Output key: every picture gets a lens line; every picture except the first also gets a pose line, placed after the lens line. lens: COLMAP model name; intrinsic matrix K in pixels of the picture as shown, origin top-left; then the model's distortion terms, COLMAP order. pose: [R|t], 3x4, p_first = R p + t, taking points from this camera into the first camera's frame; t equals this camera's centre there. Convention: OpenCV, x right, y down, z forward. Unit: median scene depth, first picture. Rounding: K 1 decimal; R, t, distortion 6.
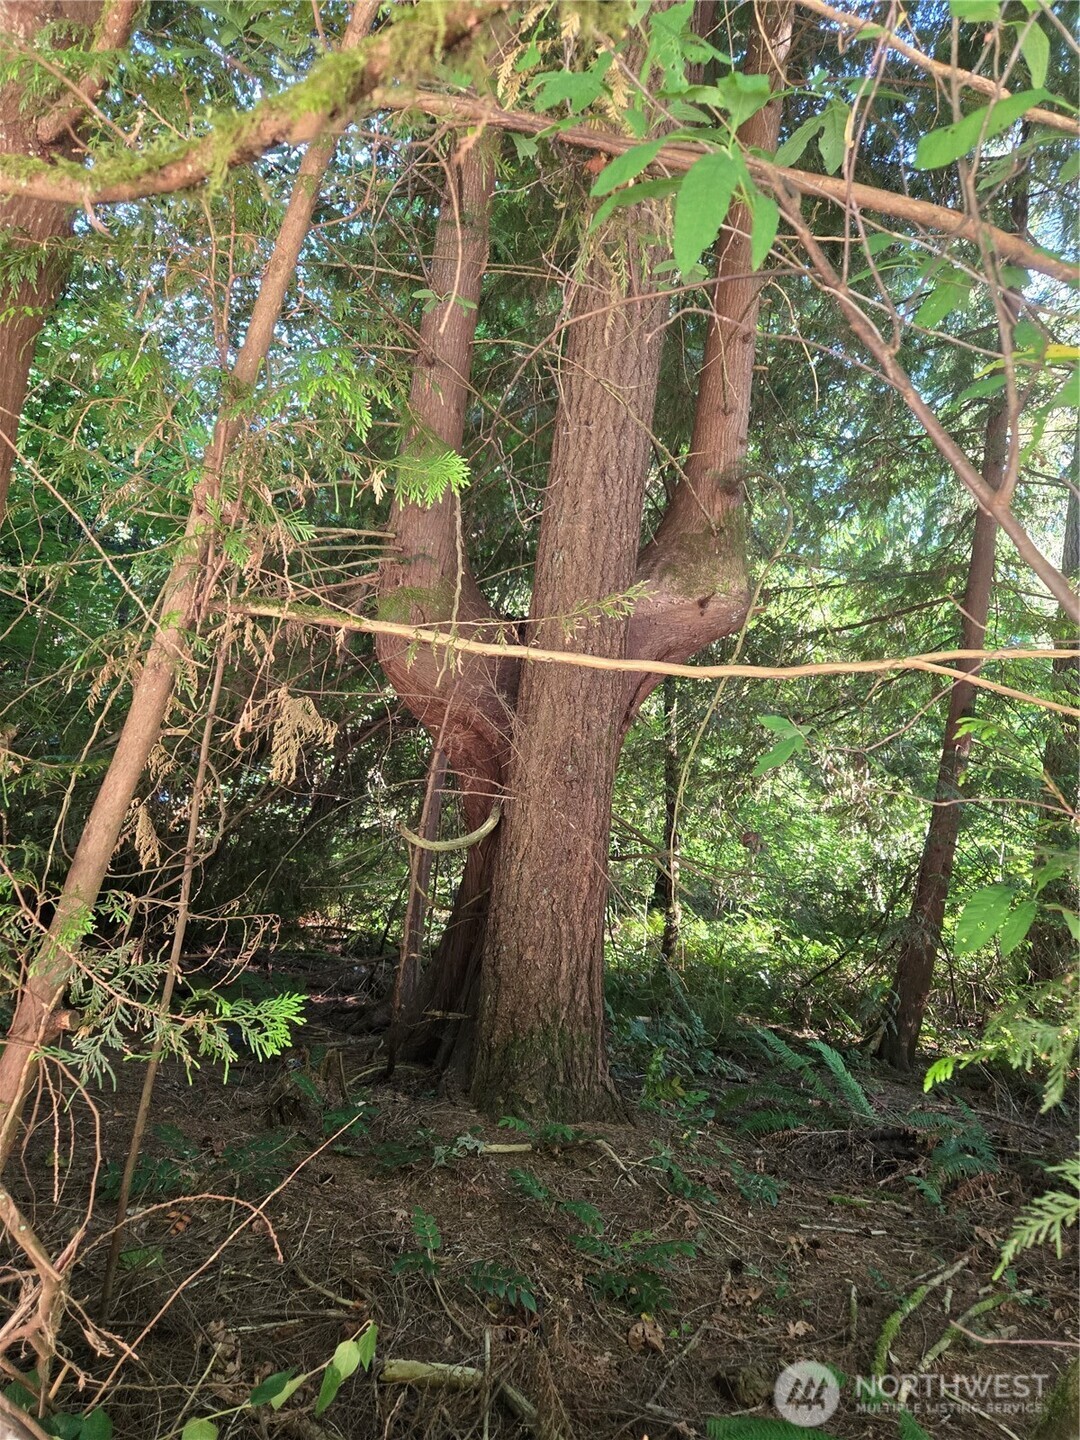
lens RADIAL K [[969.5, 0, 544.2], [0, 969.5, 712.3], [0, 0, 1]] dist [0.075699, -0.061575]
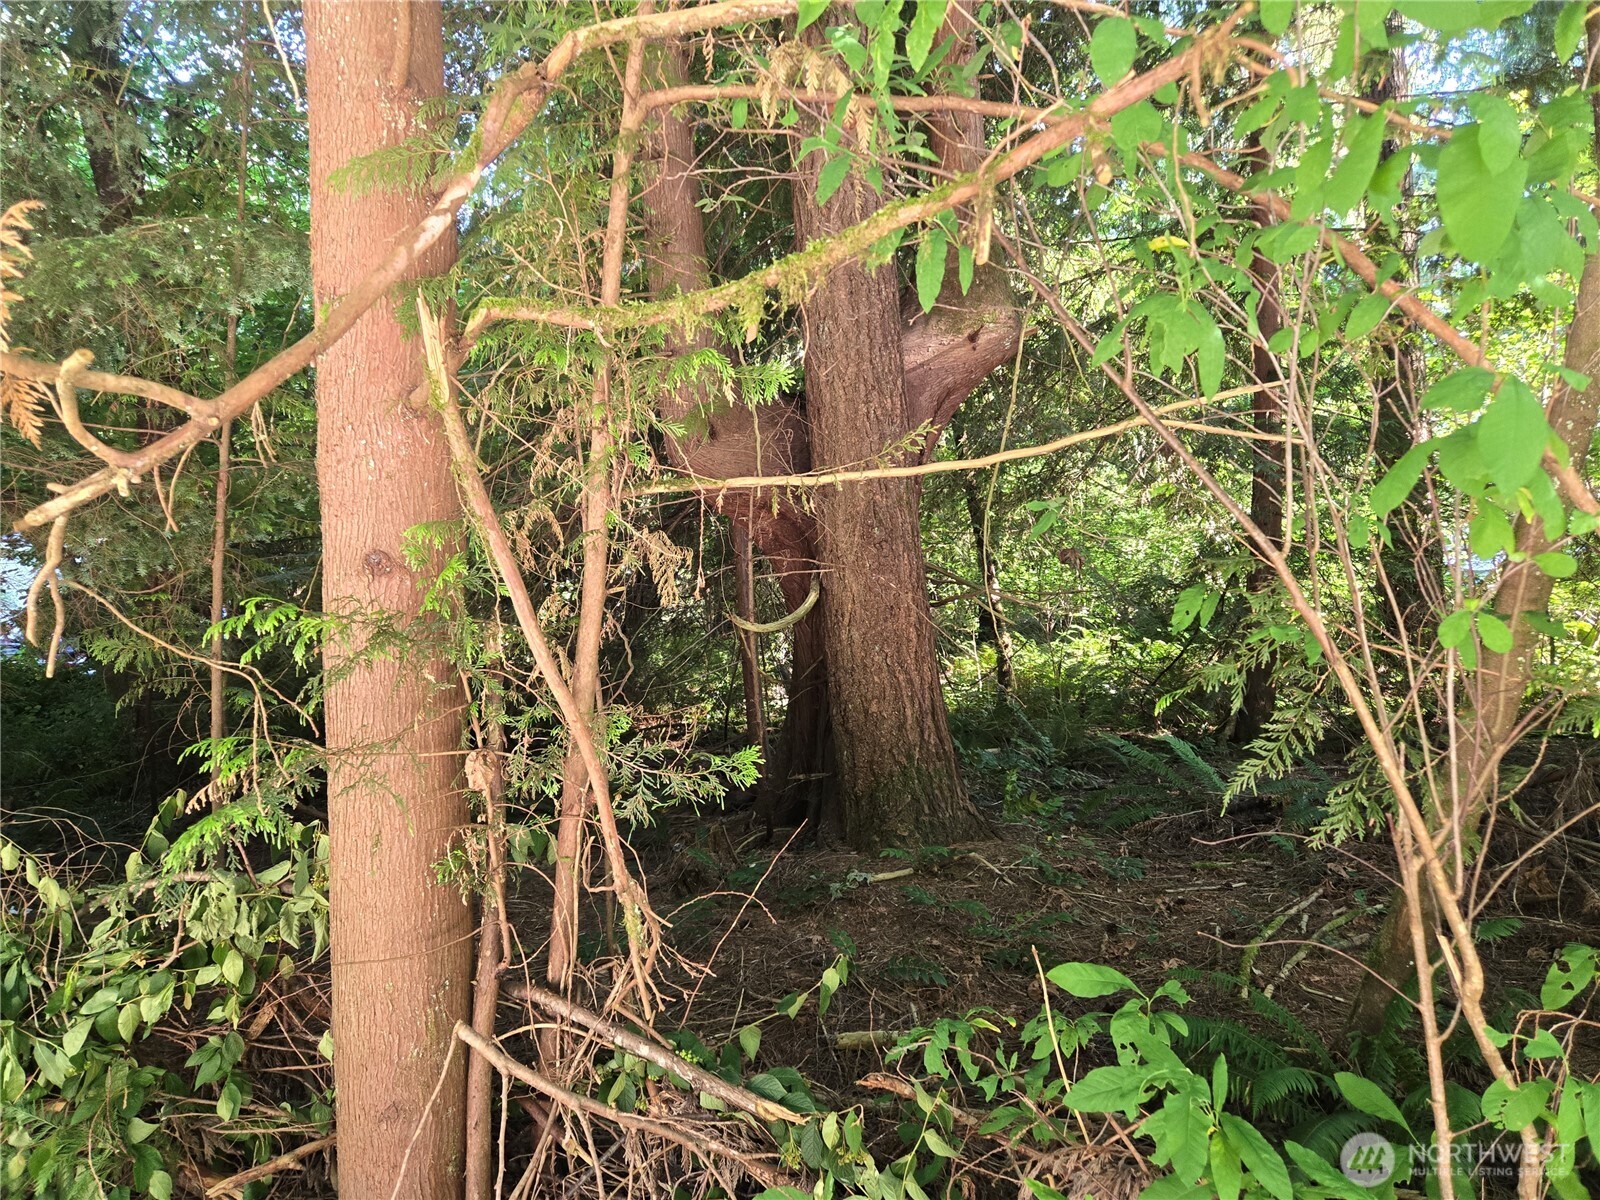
lens RADIAL K [[1071.9, 0, 783.6], [0, 1071.9, 582.8], [0, 0, 1]] dist [0.086214, -0.077749]
pose [[0.977248, -0.204047, -0.057882, -0.016993], [0.209297, 0.971944, 0.107333, -0.033661], [0.034357, -0.117006, 0.992537, -0.165254]]
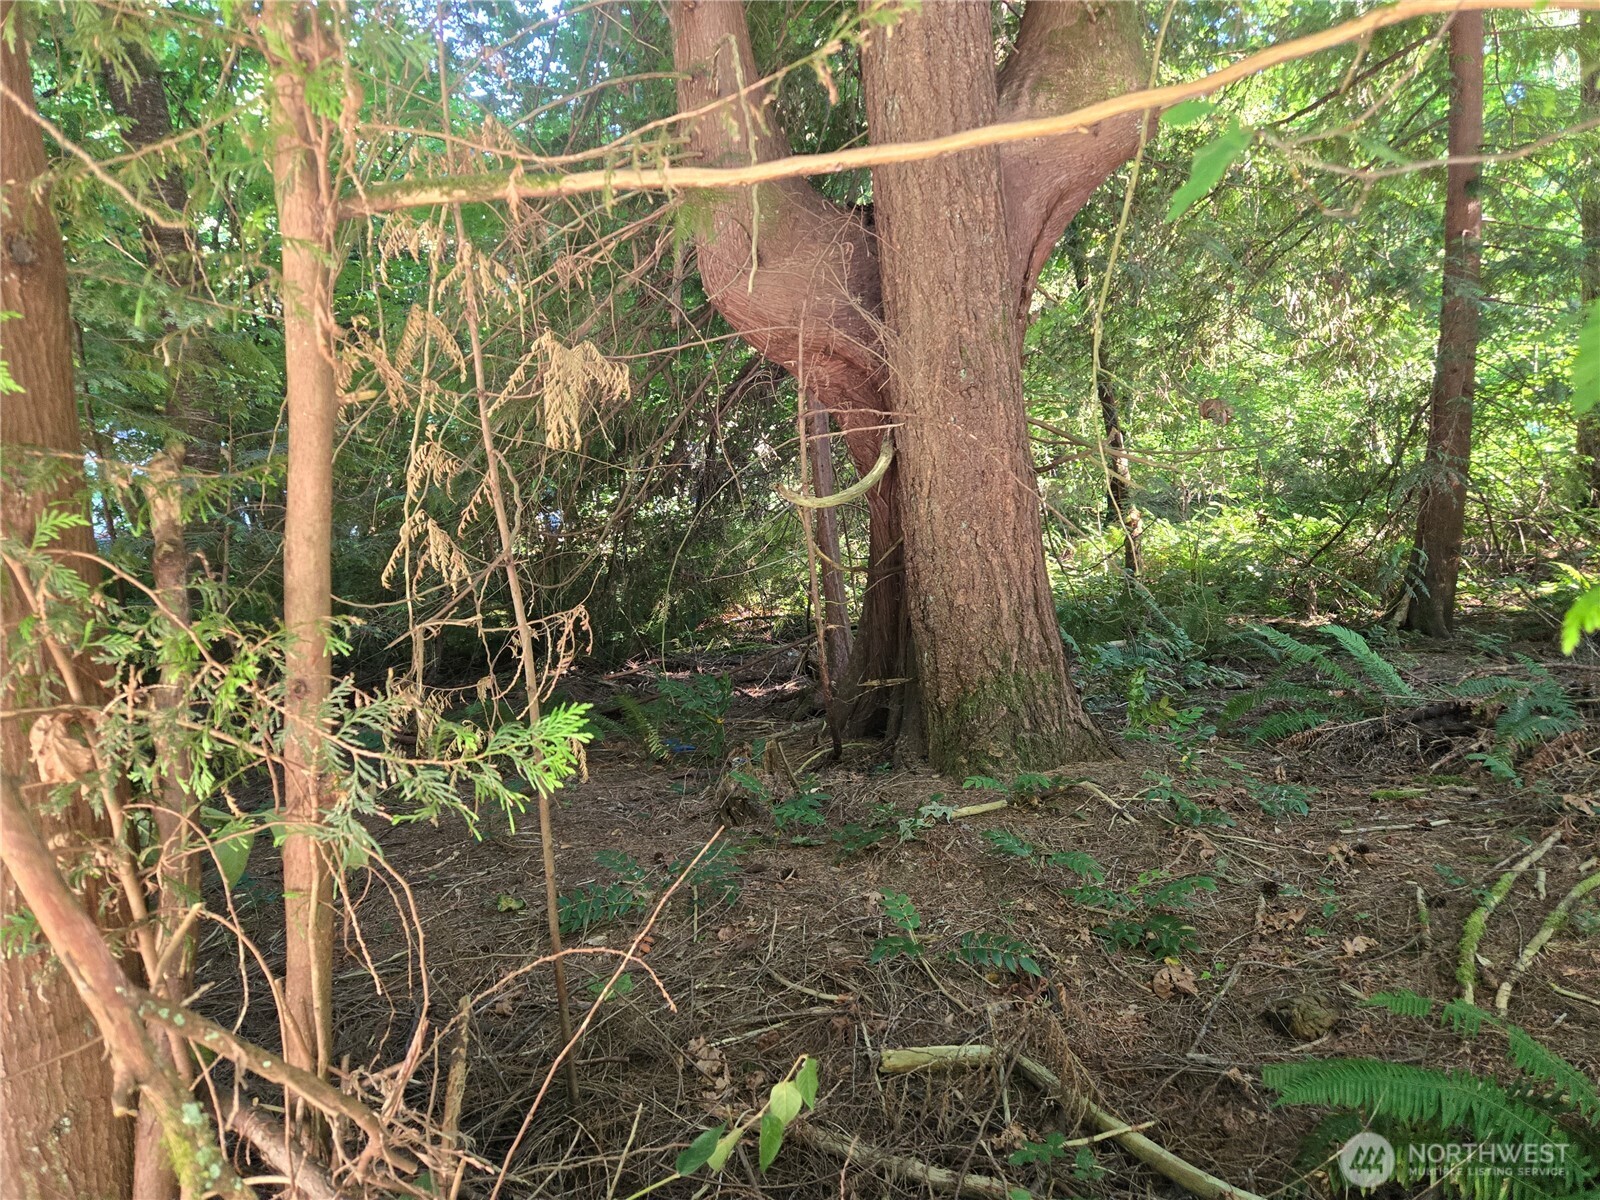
lens RADIAL K [[1074.0, 0, 815.2], [0, 1074.0, 586.5], [0, 0, 1]] dist [0.084746, -0.069721]
pose [[0.964148, -0.209205, -0.163251, 0.018056], [0.239022, 0.951880, 0.191817, 0.025910], [0.115266, -0.223961, 0.967758, 0.072406]]
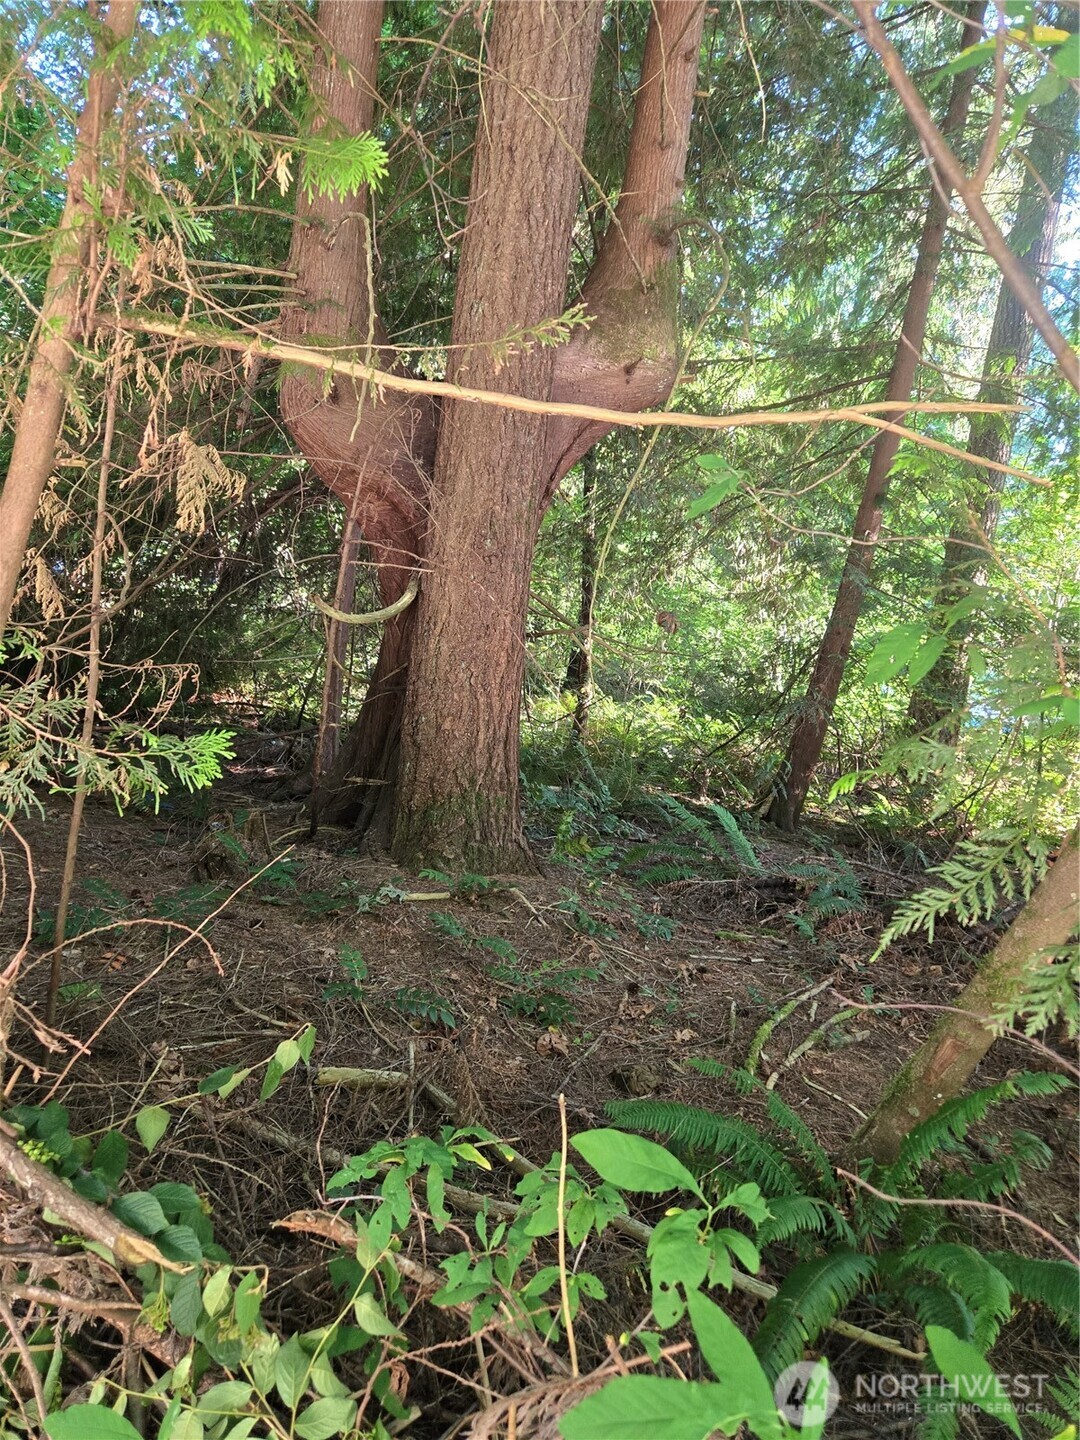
lens RADIAL K [[964.7, 0, 542.4], [0, 964.7, 720.0], [0, 0, 1]] dist [0.086214, -0.077749]
pose [[0.996245, 0.003039, 0.086520, -0.003873], [-0.022464, 0.974229, 0.224439, 0.012562], [-0.083608, -0.225540, 0.970640, 0.001932]]
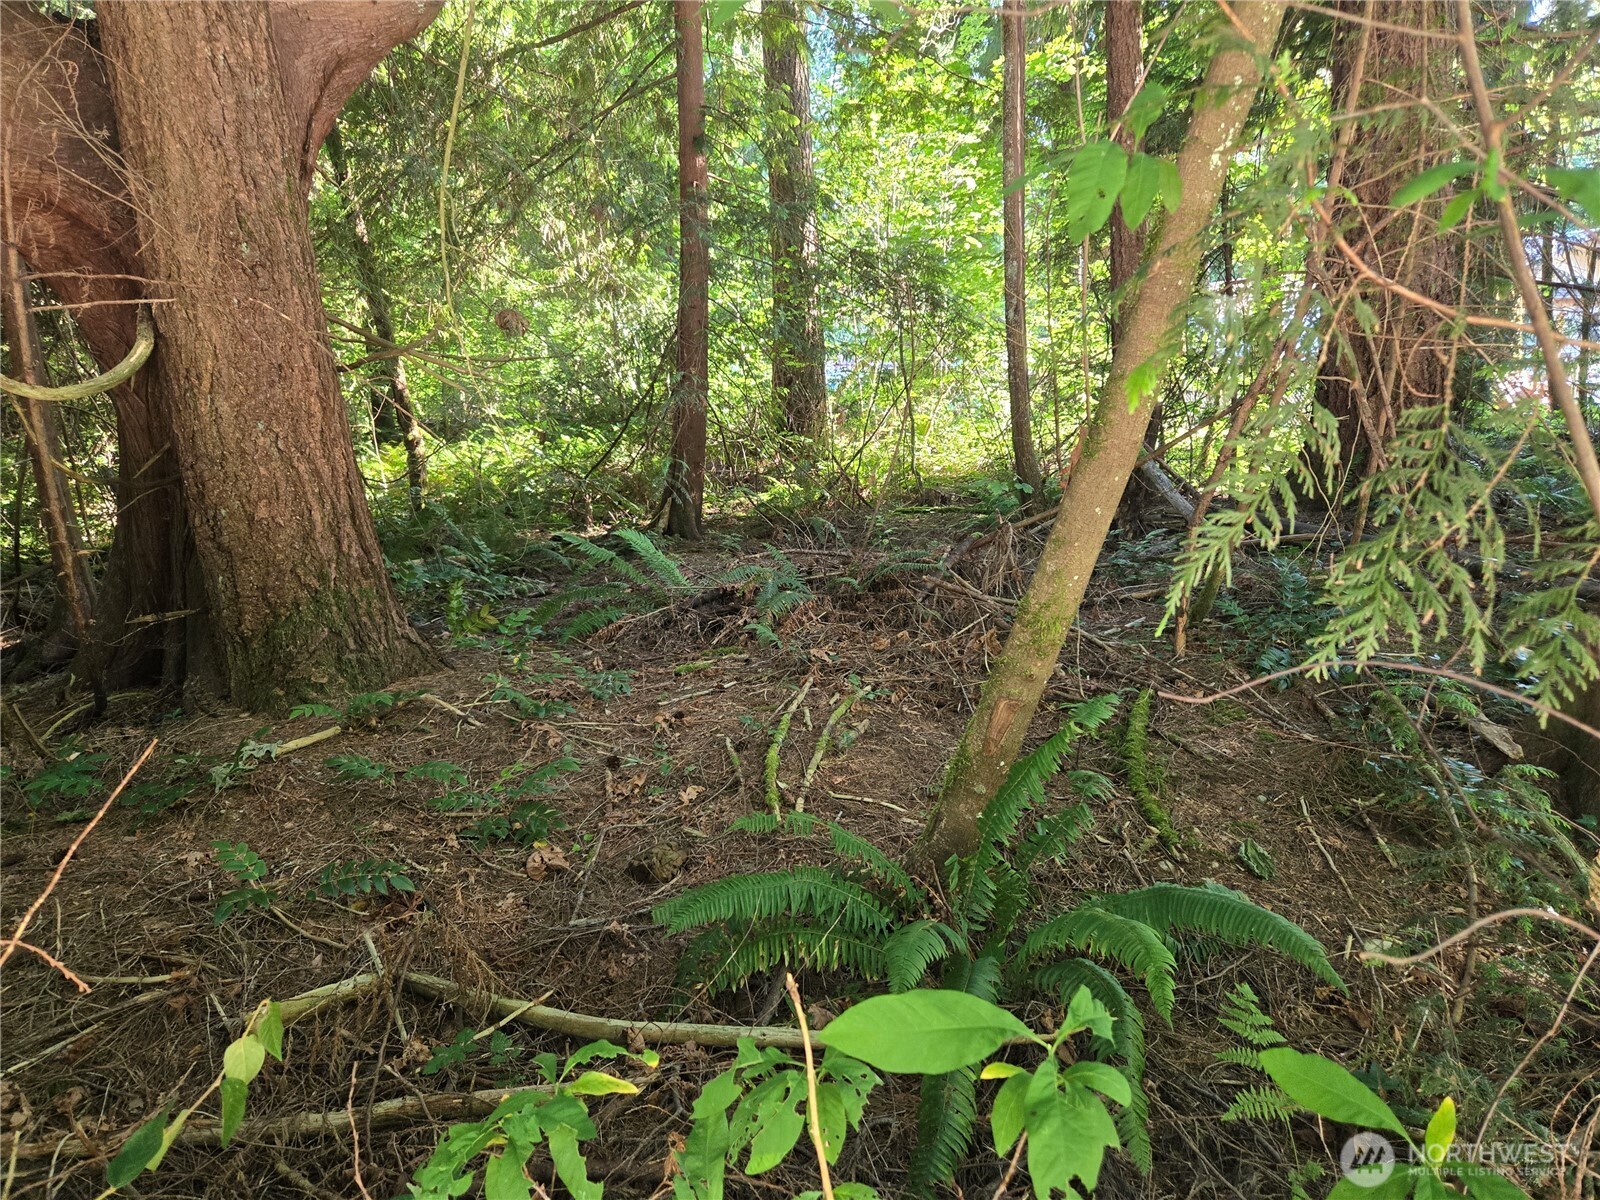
lens RADIAL K [[1077.2, 0, 791.6], [0, 1077.2, 584.6], [0, 0, 1]] dist [0.075699, -0.061575]
pose [[0.865628, -0.273444, 0.419423, -0.031744], [0.113047, 0.922803, 0.368313, 0.036935], [-0.487758, -0.271408, 0.829716, 0.088241]]
